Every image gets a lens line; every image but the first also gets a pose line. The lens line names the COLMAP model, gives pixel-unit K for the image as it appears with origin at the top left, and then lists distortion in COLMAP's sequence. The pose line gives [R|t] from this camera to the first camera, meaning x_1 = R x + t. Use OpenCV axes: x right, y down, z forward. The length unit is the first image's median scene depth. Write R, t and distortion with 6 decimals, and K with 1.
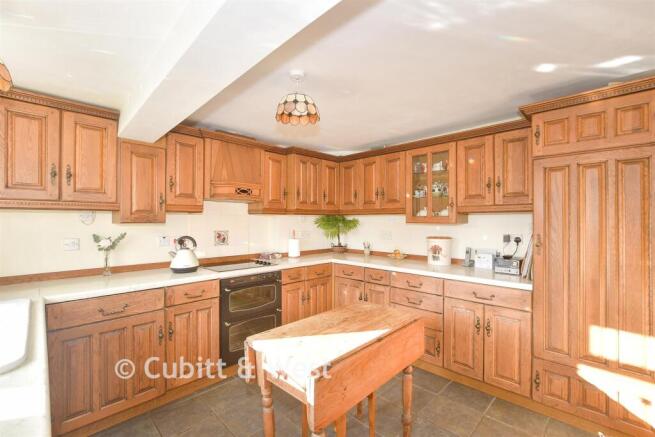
lens RADIAL K [[282.3, 0, 327.5], [0, 282.3, 218.5], [0, 0, 1]] dist [-0.000245, -0.000033]
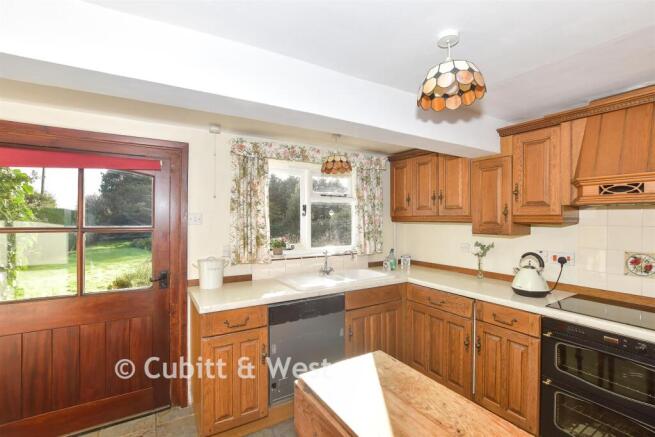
lens RADIAL K [[286.0, 0, 327.5], [0, 286.0, 218.5], [0, 0, 1]] dist [0.000815, 0.000147]
pose [[-0.221124, 0.005535, -0.975230, 0.496001], [0.009884, 0.999945, 0.003434, -0.051165], [0.975196, -0.008880, -0.221167, 0.644100]]
